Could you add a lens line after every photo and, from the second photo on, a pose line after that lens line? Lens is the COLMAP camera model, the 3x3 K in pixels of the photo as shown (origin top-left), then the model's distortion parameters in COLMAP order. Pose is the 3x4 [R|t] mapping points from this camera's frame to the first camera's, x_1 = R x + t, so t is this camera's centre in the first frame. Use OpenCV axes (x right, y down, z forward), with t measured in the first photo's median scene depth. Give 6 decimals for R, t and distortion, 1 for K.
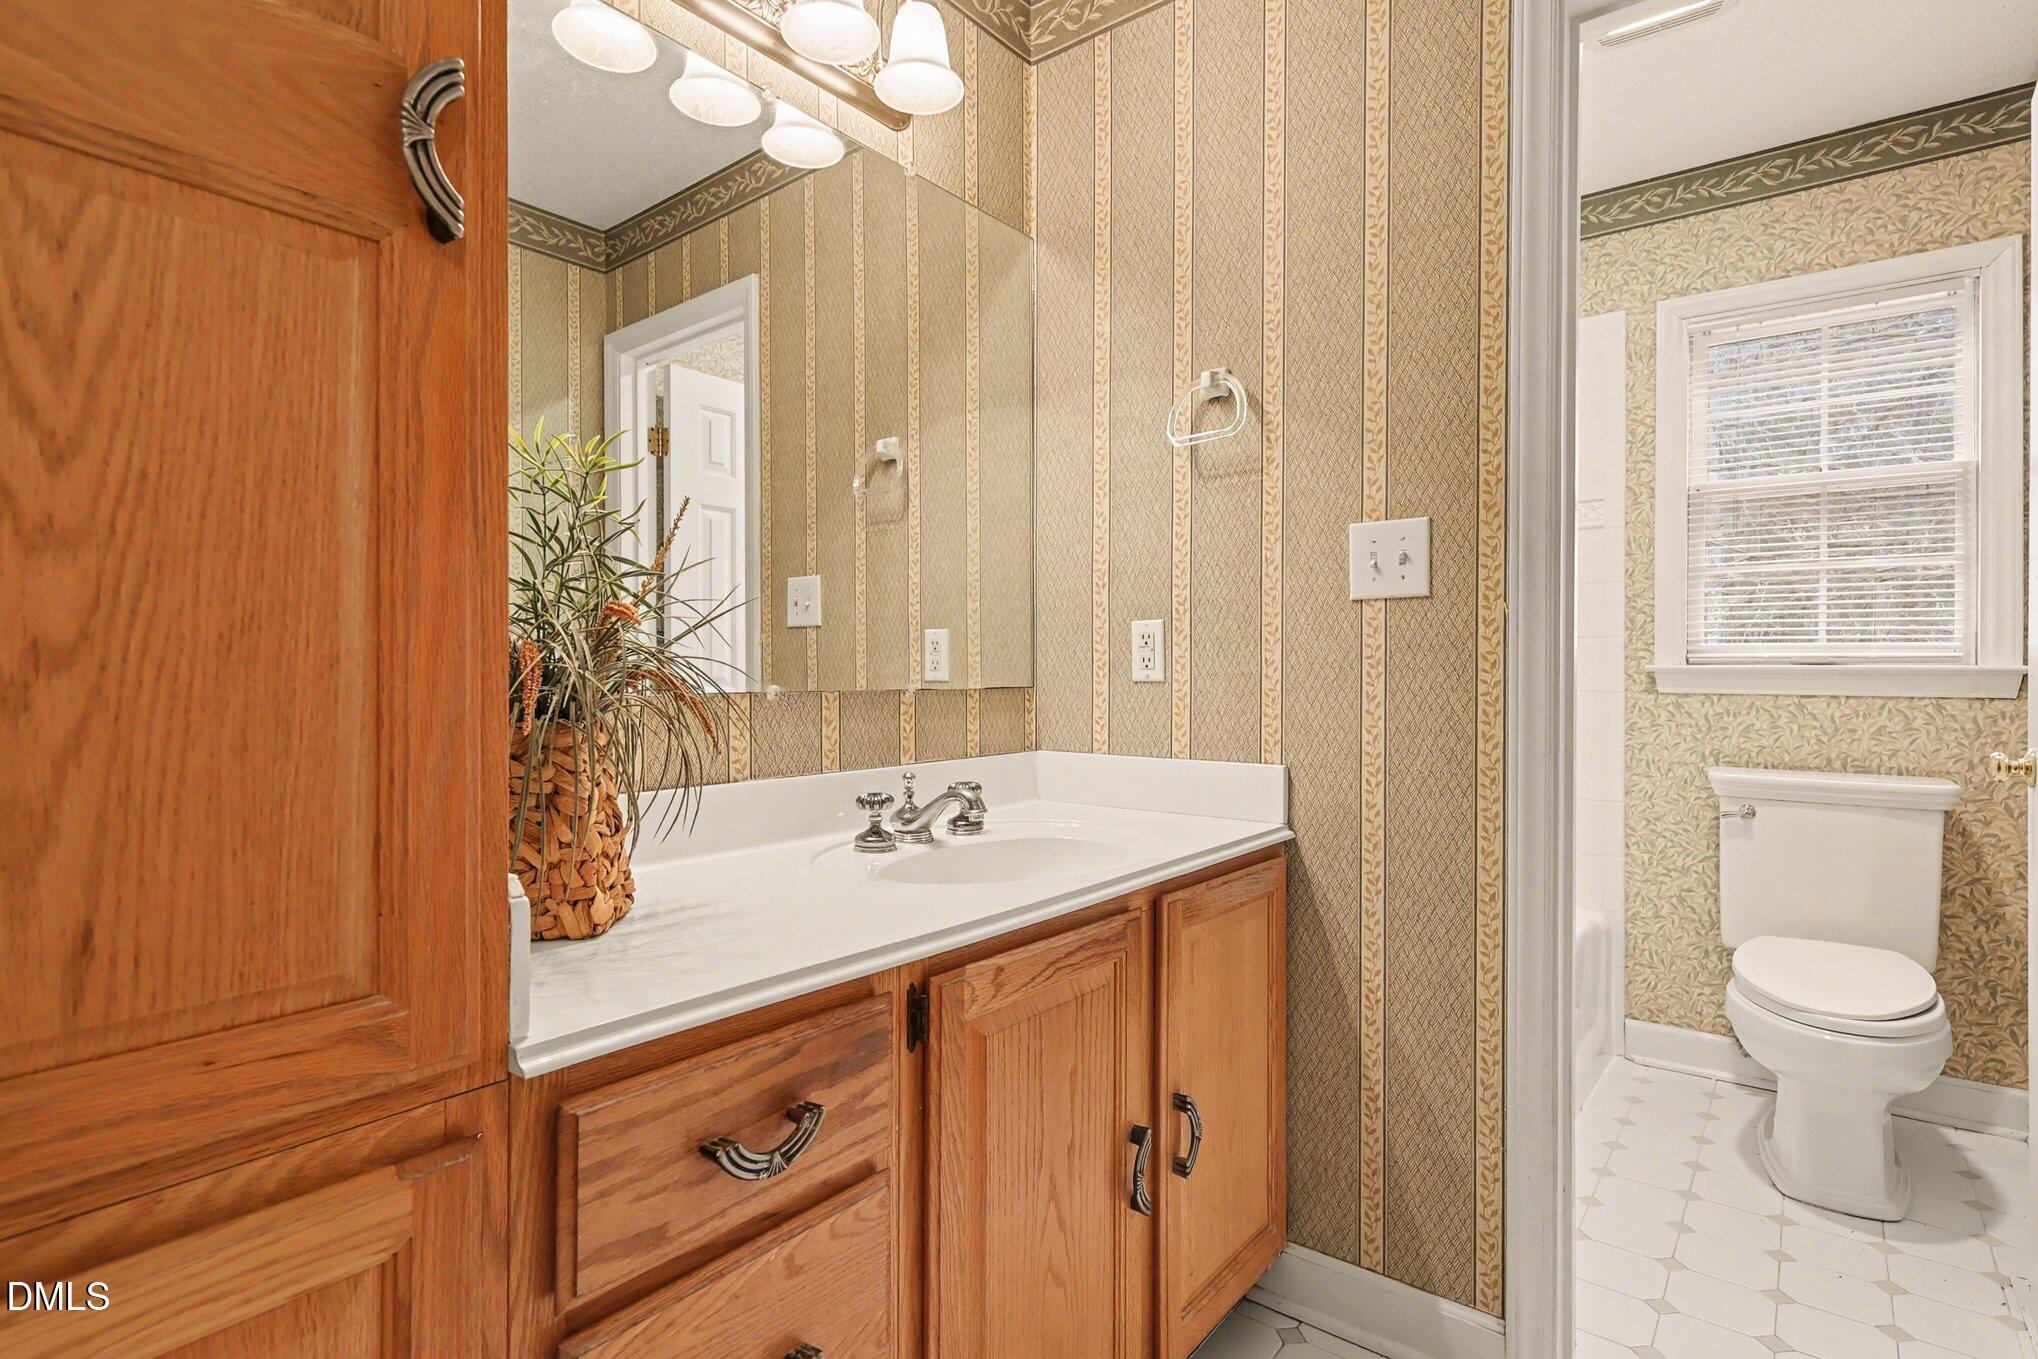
lens RADIAL K [[1011.2, 0, 996.7], [0, 1011.2, 663.2], [0, 0, 1]] dist [0.018117, -0.004145]
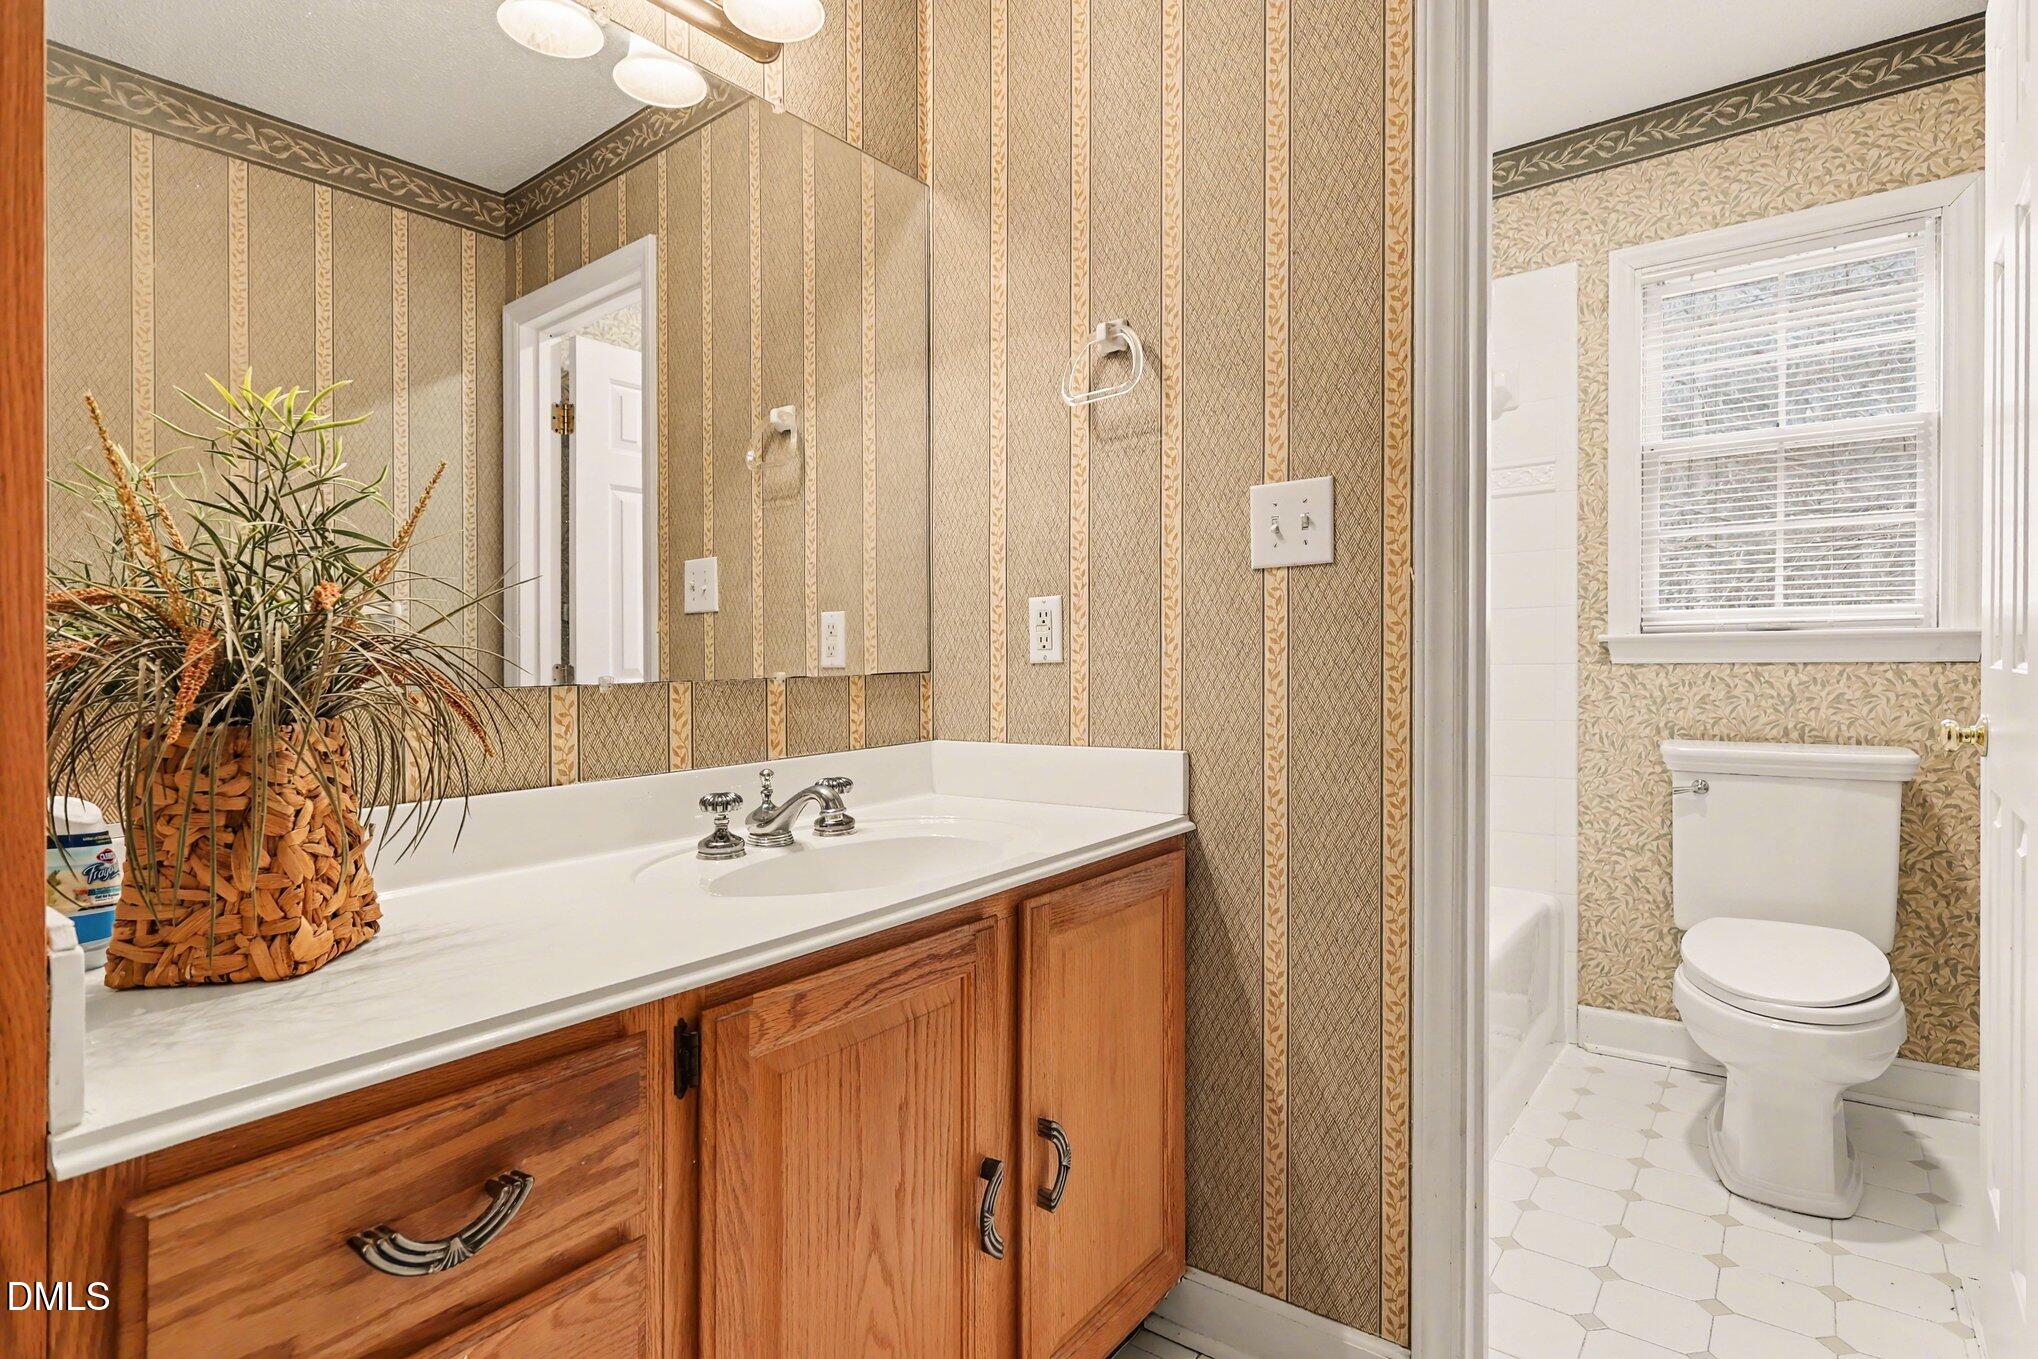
lens RADIAL K [[1011.2, 0, 1021.3], [0, 1011.2, 668.1], [0, 0, 1]] dist [0.018117, -0.004145]
pose [[0.999654, -0.021168, 0.015594, 0.114240], [0.020858, 0.999586, 0.019817, 0.003897], [-0.016007, -0.019484, 0.999682, 0.079298]]
